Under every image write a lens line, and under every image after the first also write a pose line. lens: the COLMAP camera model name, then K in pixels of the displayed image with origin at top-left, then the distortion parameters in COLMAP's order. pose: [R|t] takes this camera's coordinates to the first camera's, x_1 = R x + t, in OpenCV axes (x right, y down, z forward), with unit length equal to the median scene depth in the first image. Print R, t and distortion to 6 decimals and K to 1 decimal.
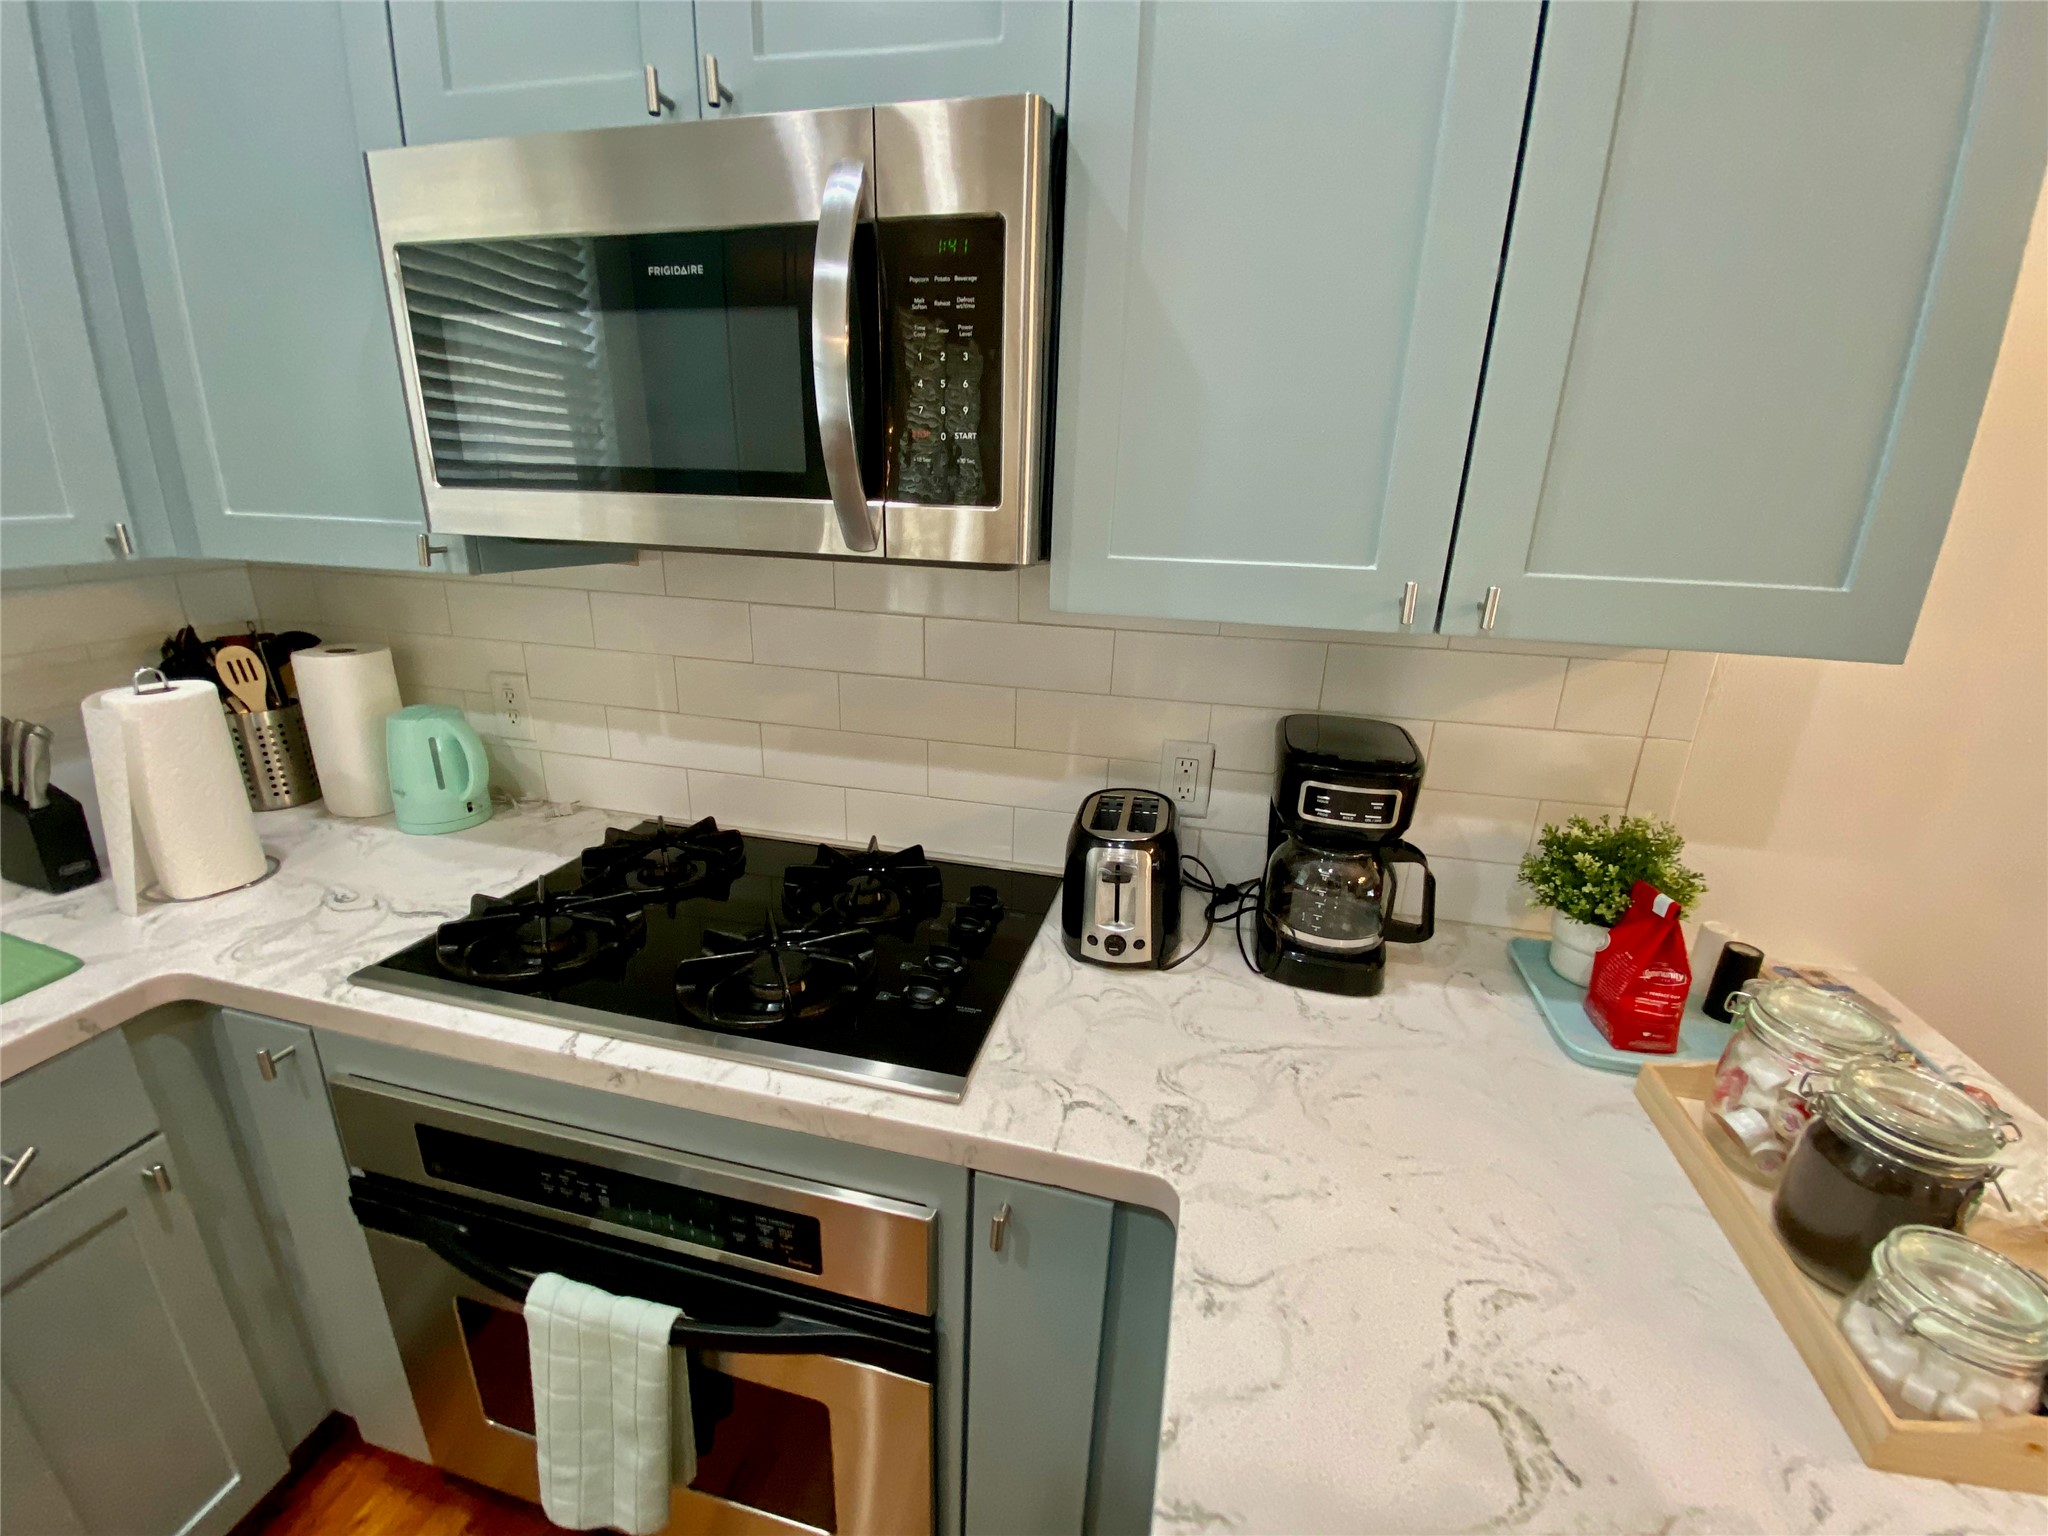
lens RADIAL K [[843.1, 0, 976.0], [0, 843.1, 770.3], [0, 0, 1]] dist [0.005783, -0.004391]
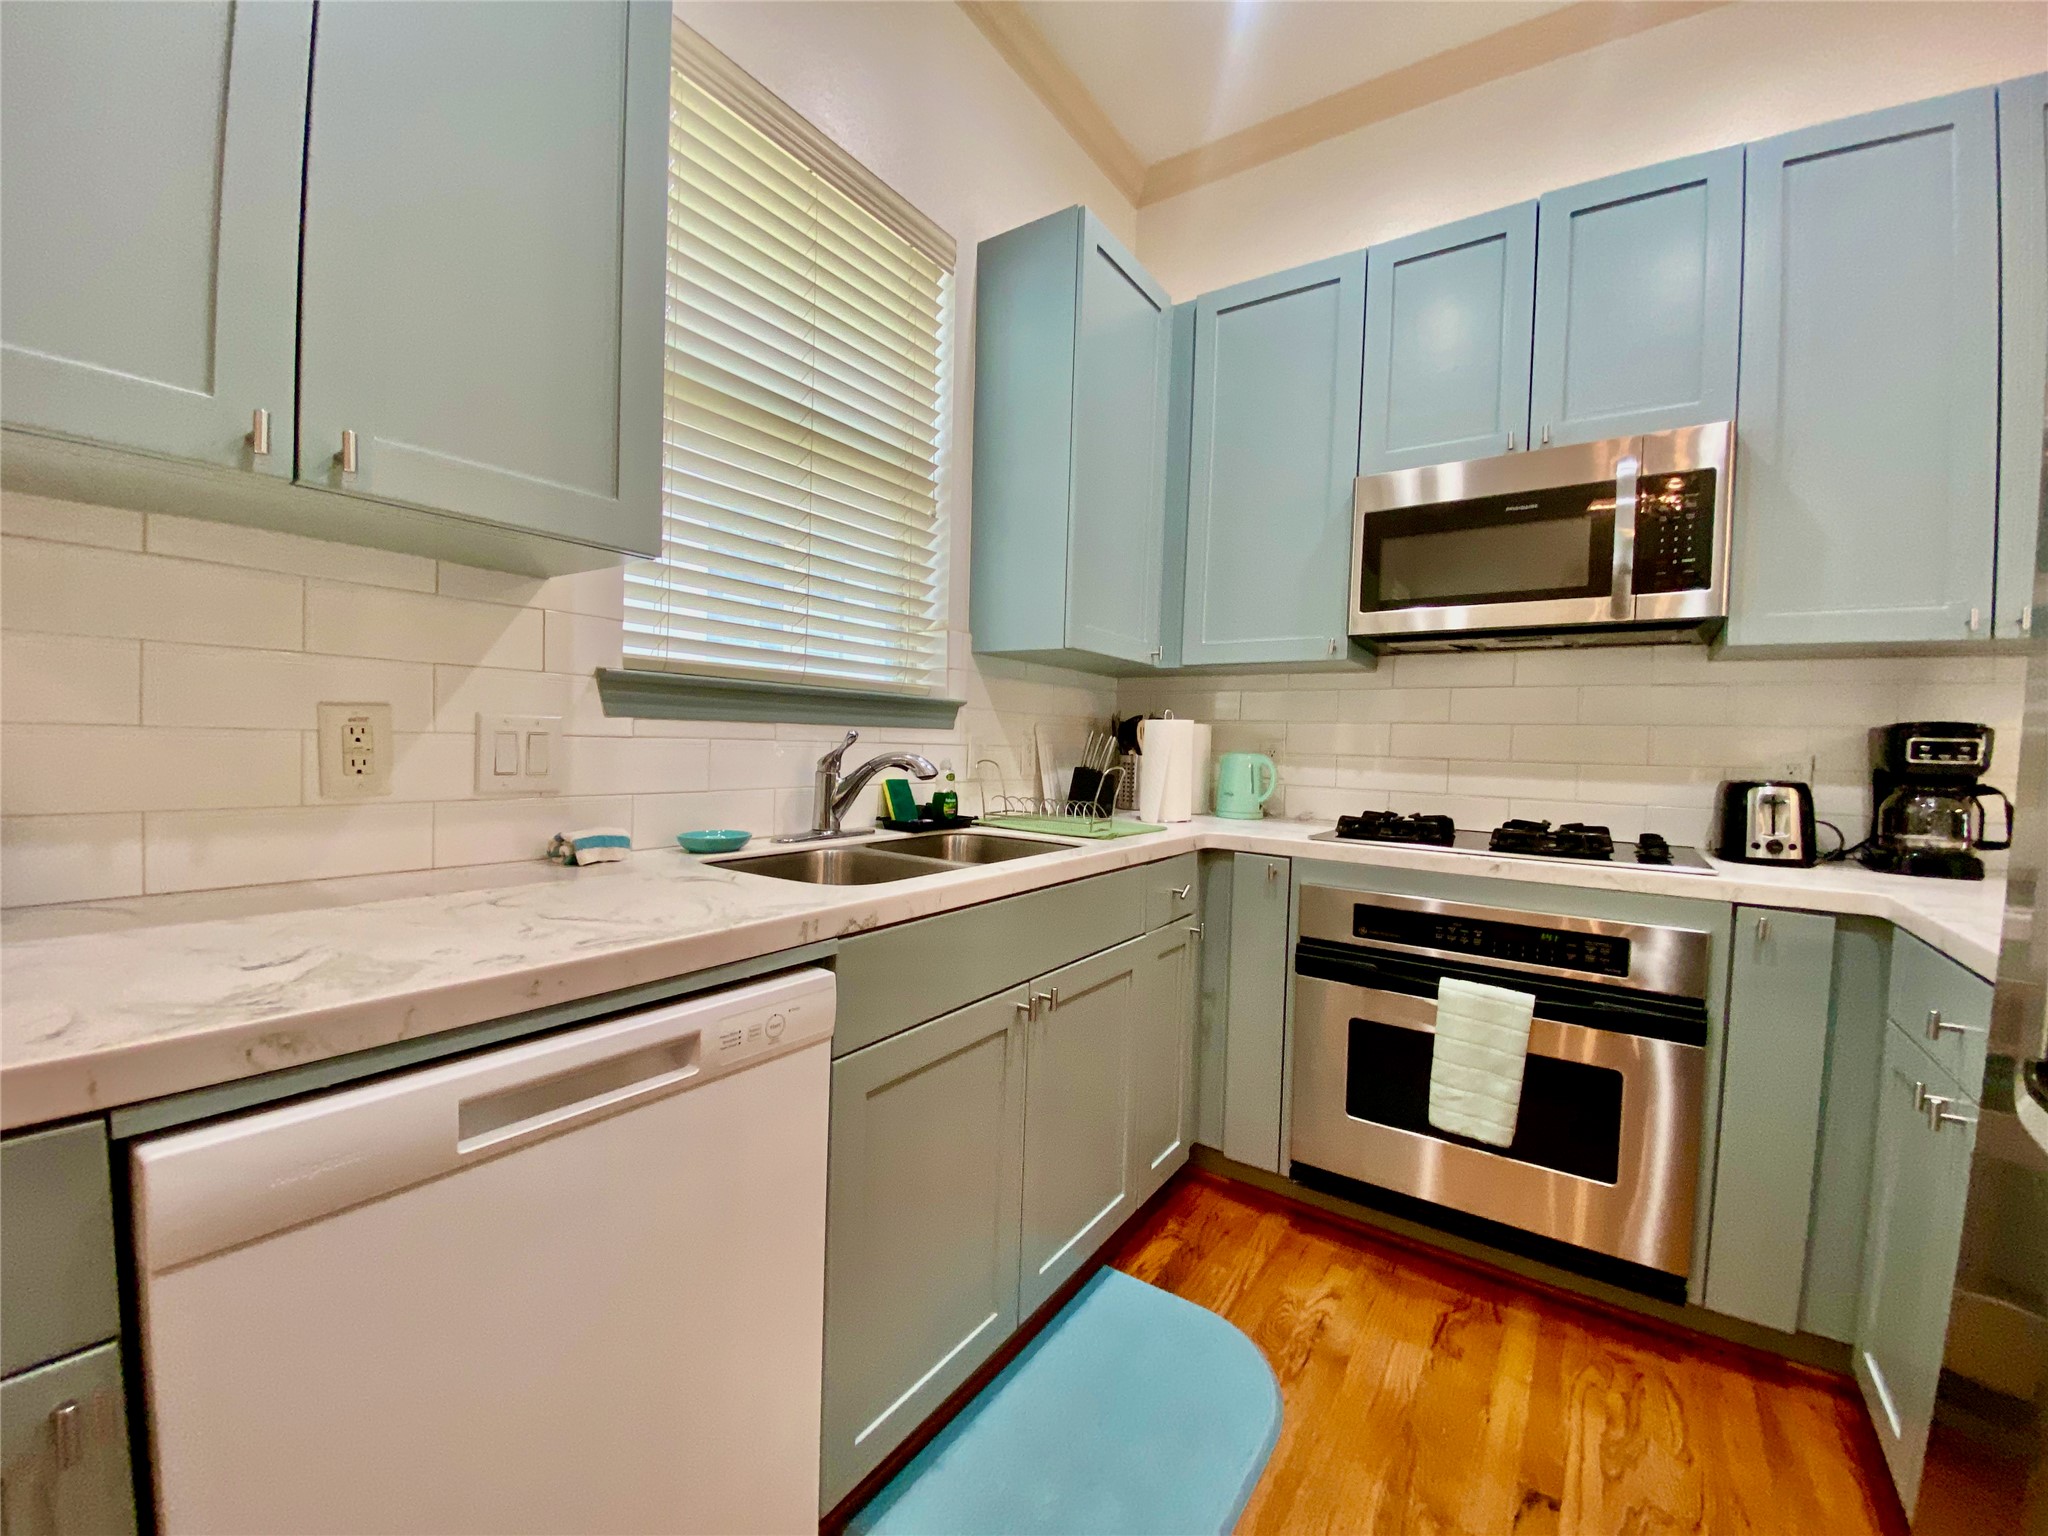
lens RADIAL K [[843.1, 0, 1029.2], [0, 843.1, 754.3], [0, 0, 1]] dist [0.005783, -0.004391]
pose [[0.948320, 0.017236, -0.316848, -0.782597], [-0.108989, 0.955469, -0.274227, 0.720652], [0.298012, 0.294588, 0.907969, -1.119243]]
